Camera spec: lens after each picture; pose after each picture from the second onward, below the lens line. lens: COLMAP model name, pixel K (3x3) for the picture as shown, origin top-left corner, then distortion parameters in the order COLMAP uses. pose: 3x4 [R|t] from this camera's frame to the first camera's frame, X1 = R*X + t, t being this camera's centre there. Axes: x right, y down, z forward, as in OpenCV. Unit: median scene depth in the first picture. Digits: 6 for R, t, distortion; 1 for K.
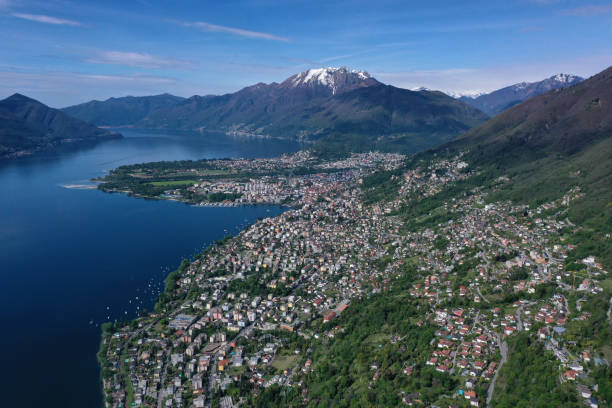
lens RADIAL K [[486.8, 0, 305.6], [0, 486.8, 201.6], [0, 0, 1]] dist [0.016531, 0.003648]
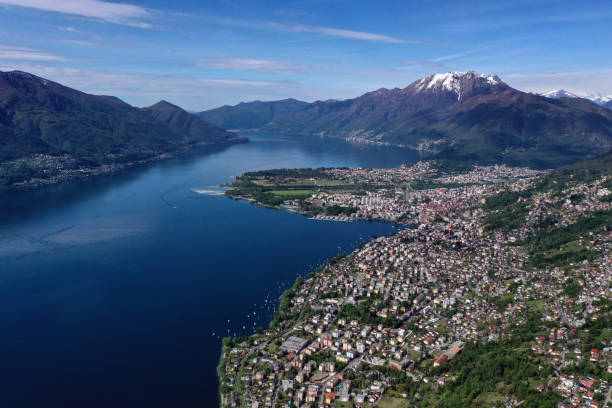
lens RADIAL K [[486.8, 0, 305.6], [0, 486.8, 201.6], [0, 0, 1]] dist [0.016531, 0.003648]
pose [[0.970821, 0.050158, -0.234499, 0.000358], [-0.051450, 0.998675, 0.000609, -0.045441], [0.234219, 0.011473, 0.972116, -0.009036]]
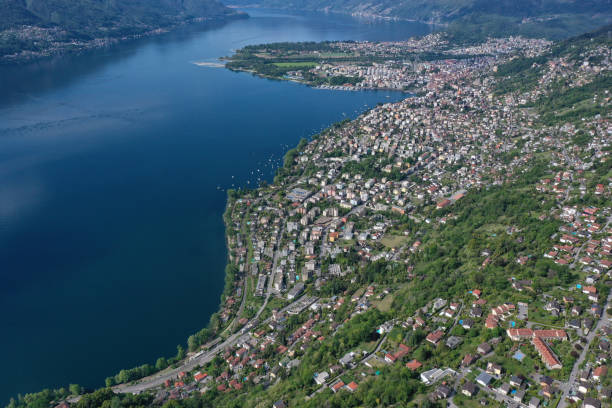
lens RADIAL K [[486.8, 0, 305.6], [0, 486.8, 201.6], [0, 0, 1]] dist [0.016531, 0.003648]
pose [[0.969368, 0.099600, -0.224514, 0.000183], [-0.047124, 0.972527, 0.227971, 0.014414], [0.241051, -0.210408, 0.947430, 0.002762]]
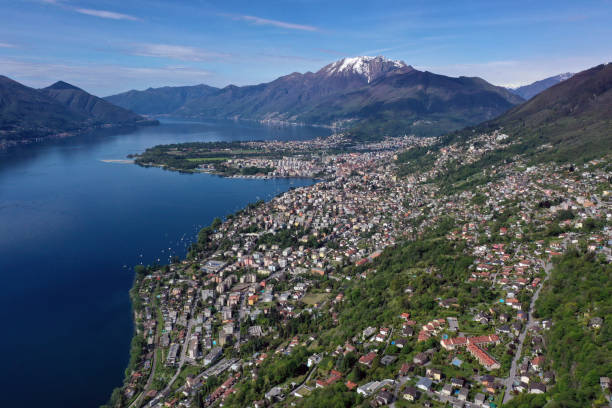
lens RADIAL K [[486.8, 0, 305.6], [0, 486.8, 201.6], [0, 0, 1]] dist [0.016531, 0.003648]
pose [[0.997607, 0.017936, -0.066774, -0.000066], [-0.017133, 0.999774, 0.012579, 0.072606], [0.066985, -0.011405, 0.997689, 0.014307]]
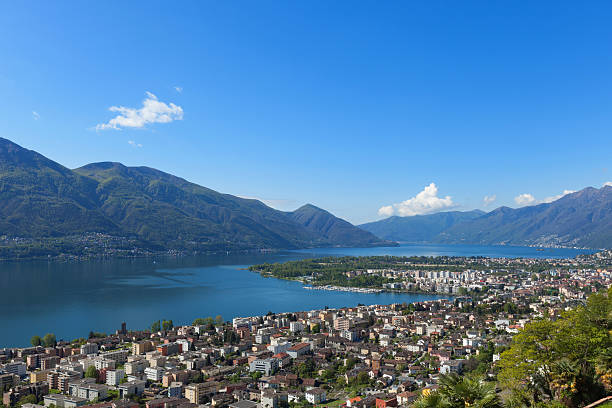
lens RADIAL K [[547.9, 0, 328.8], [0, 547.9, 204.3], [0, 0, 1]] dist [0.009348, 0.004558]
pose [[0.841341, -0.032310, -0.539539, 0.252324], [-0.101647, 0.970943, -0.216650, 0.093551], [0.530861, 0.237119, 0.813610, 0.759441]]
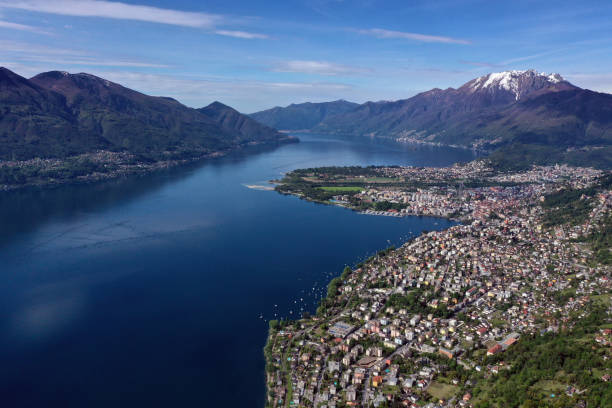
lens RADIAL K [[486.8, 0, 305.6], [0, 486.8, 201.6], [0, 0, 1]] dist [0.016531, 0.003648]
pose [[0.941447, 0.064763, -0.330883, 0.000362], [-0.068130, 0.997675, 0.001426, -0.015181], [0.330207, 0.021200, 0.943671, -0.002969]]
